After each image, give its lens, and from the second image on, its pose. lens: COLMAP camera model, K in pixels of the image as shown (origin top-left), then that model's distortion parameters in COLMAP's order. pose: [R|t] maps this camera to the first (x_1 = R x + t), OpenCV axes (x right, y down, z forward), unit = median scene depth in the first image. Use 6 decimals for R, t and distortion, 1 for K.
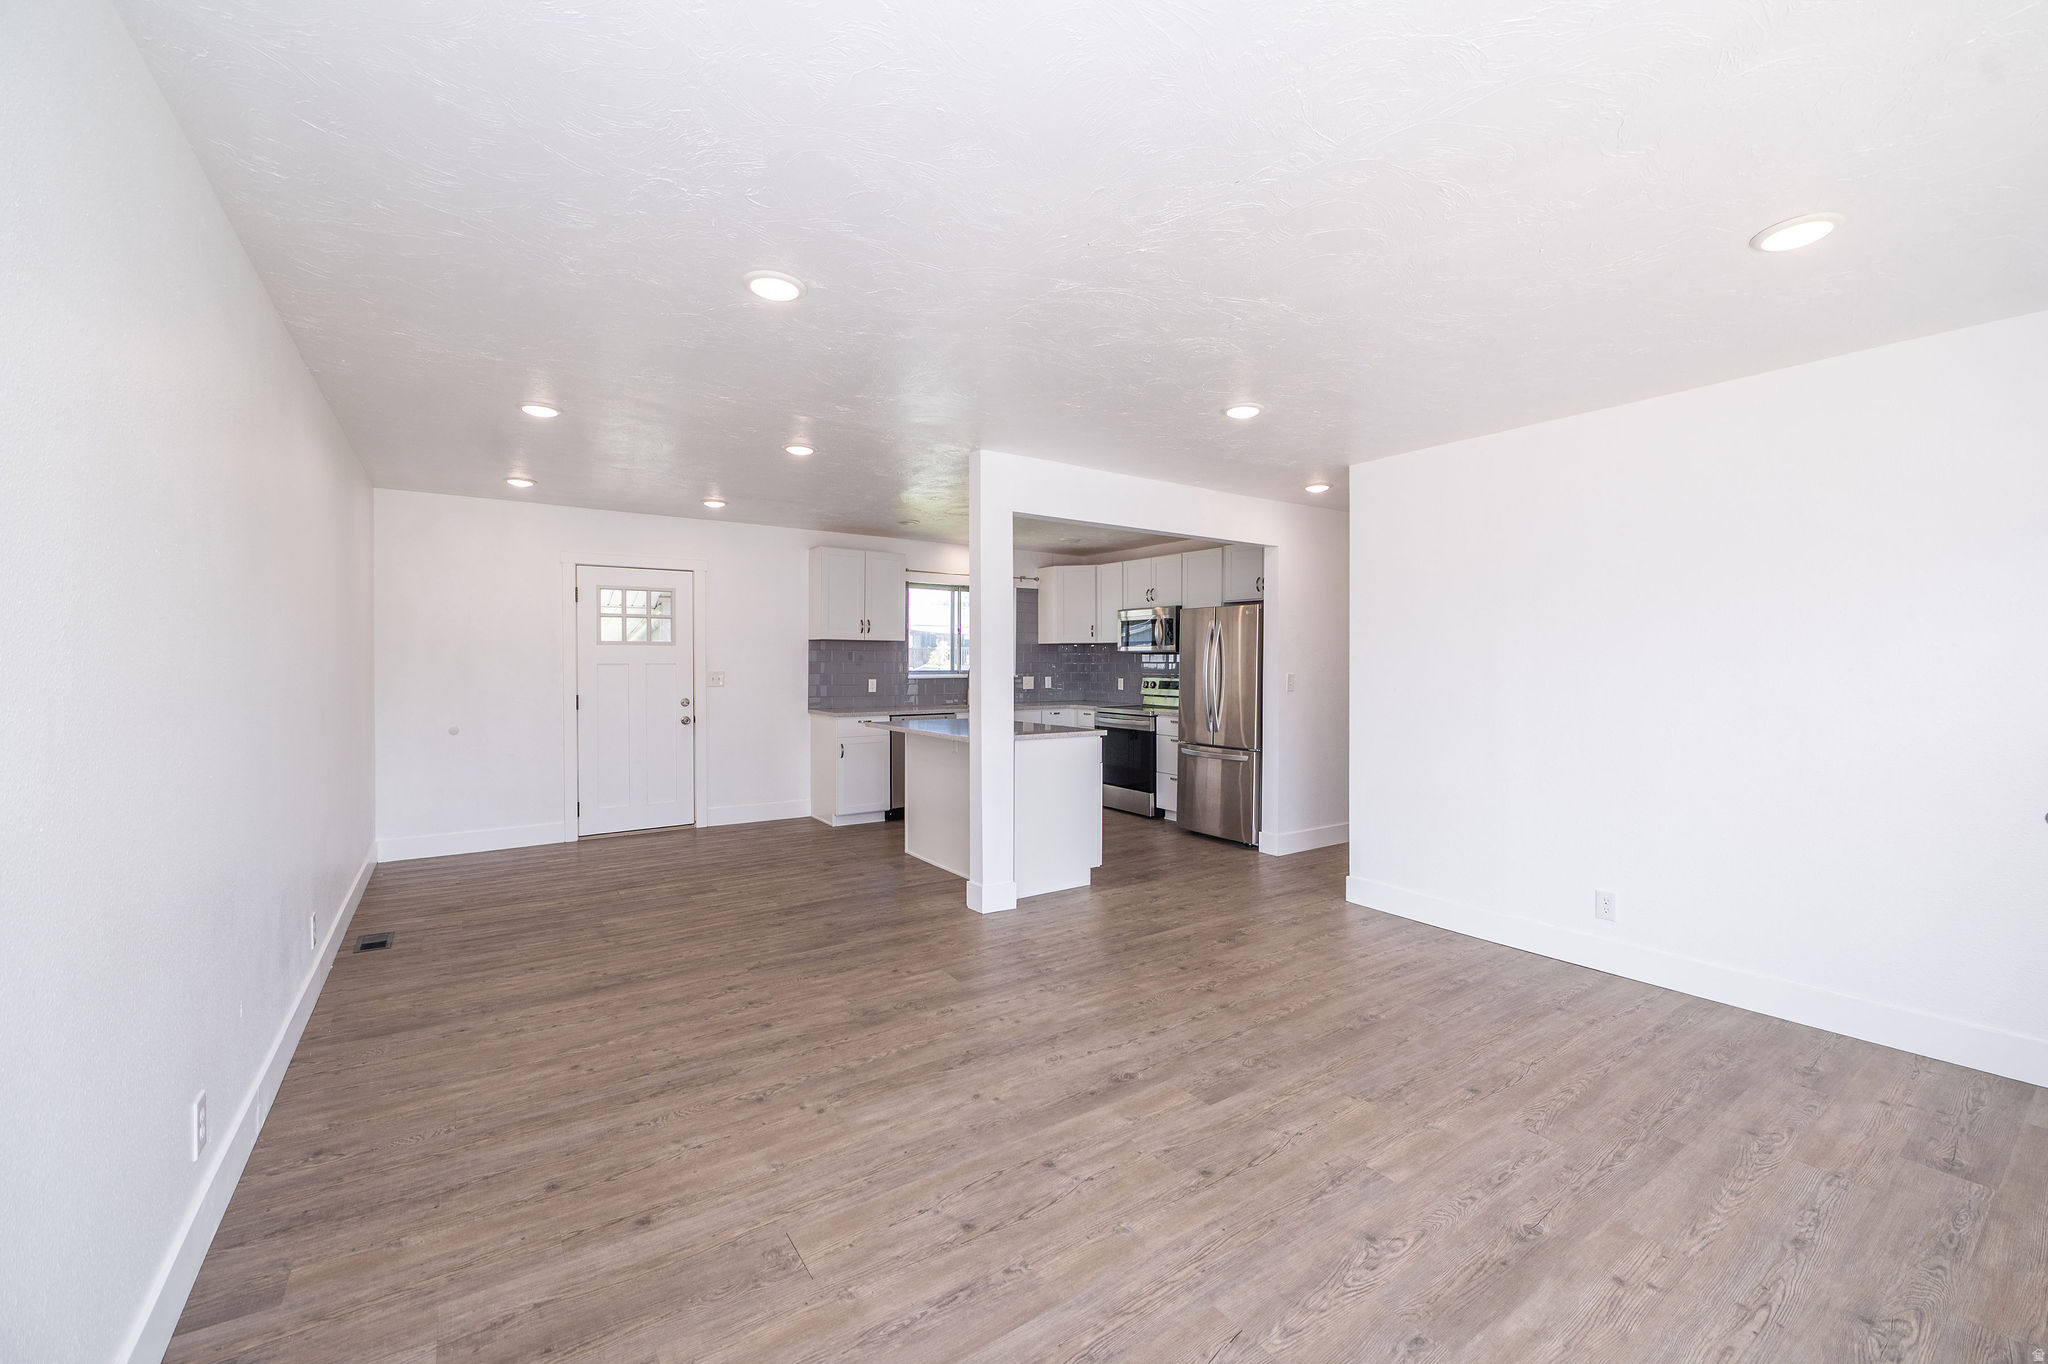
lens RADIAL K [[847.0, 0, 1030.9], [0, 847.0, 672.8], [0, 0, 1]] dist [-0.006170, -0.000789]
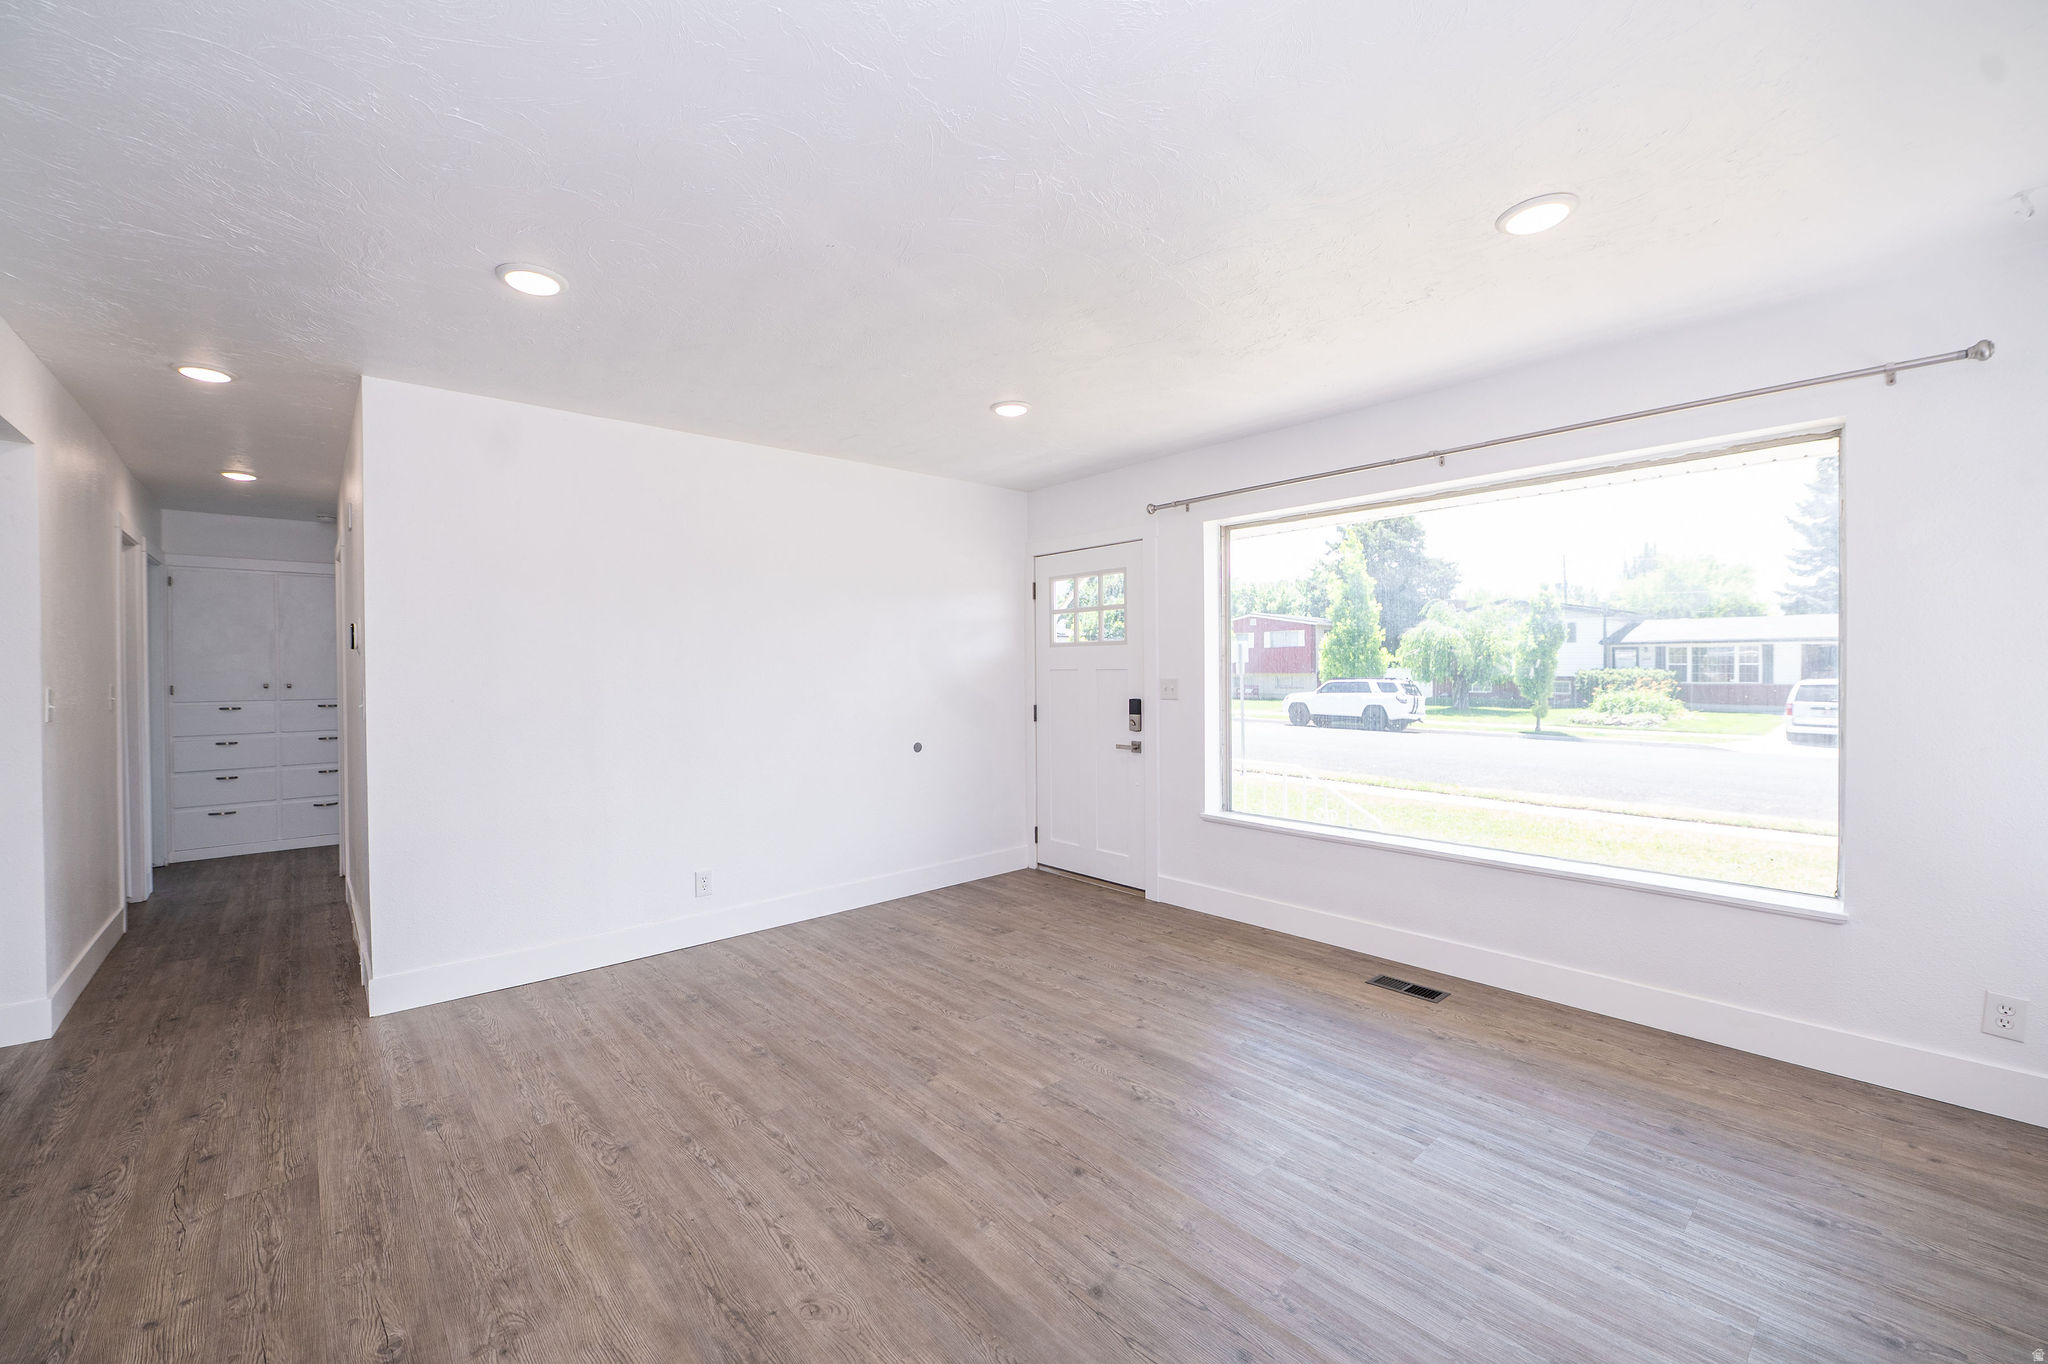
lens RADIAL K [[847.0, 0, 1003.8], [0, 847.0, 672.4], [0, 0, 1]] dist [-0.006170, -0.000789]
pose [[-0.137572, -0.004973, 0.990479, -0.487627], [0.019954, 0.999771, 0.007791, -0.003178], [-0.990291, 0.020836, -0.137441, 0.773908]]
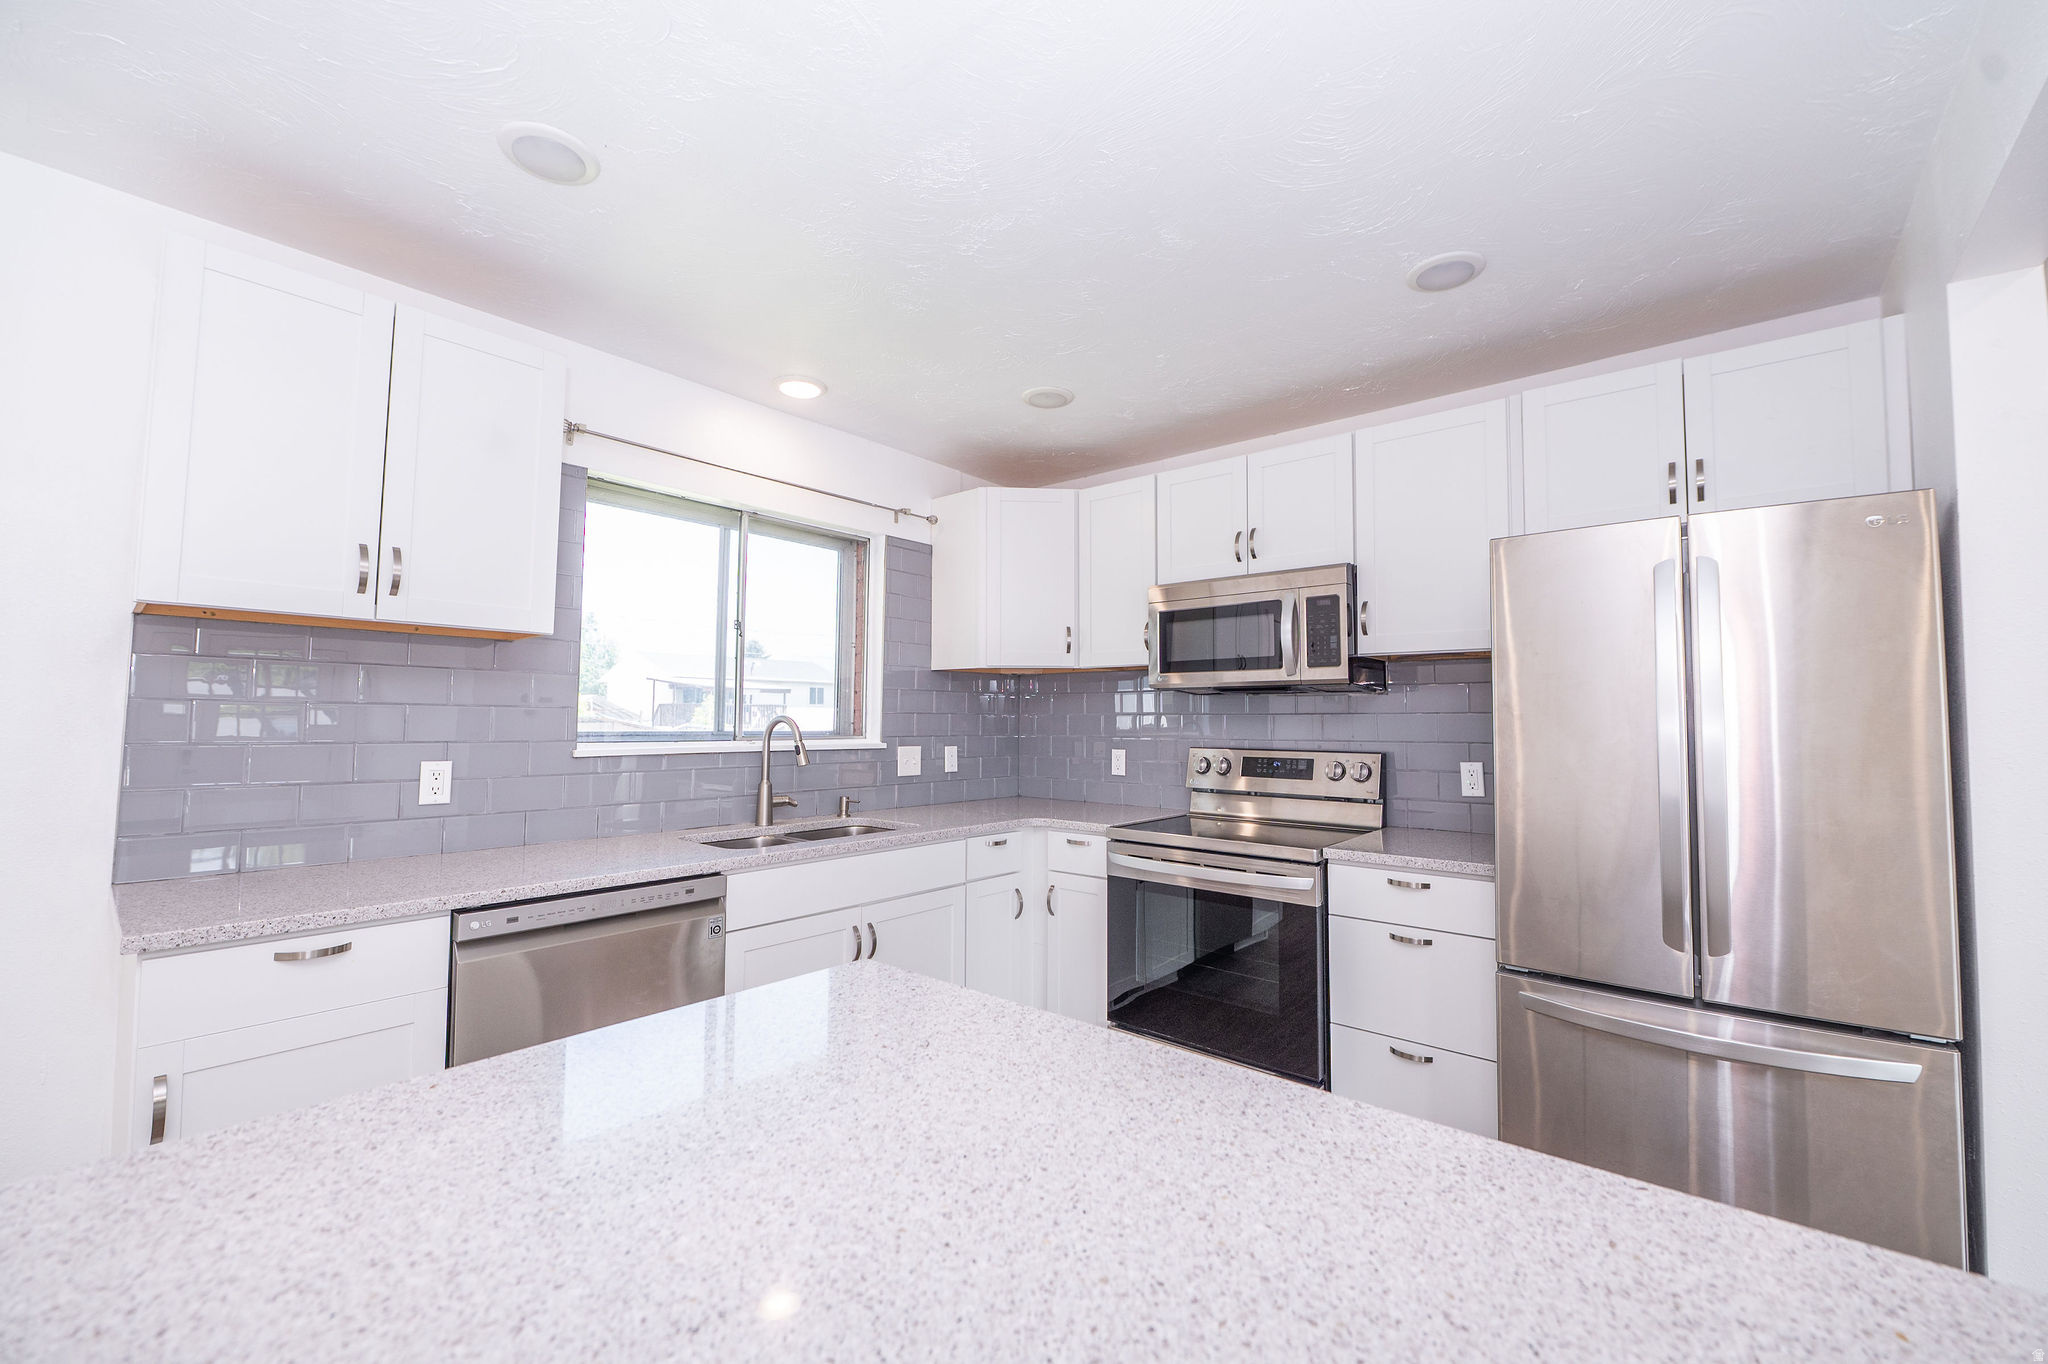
lens RADIAL K [[847.0, 0, 1043.9], [0, 847.0, 695.8], [0, 0, 1]] dist [-0.006170, -0.000789]
pose [[0.962385, 0.014641, 0.271295, -0.129542], [-0.003903, 0.999189, -0.040080, -0.008913], [-0.271662, 0.037513, 0.961661, 1.370812]]
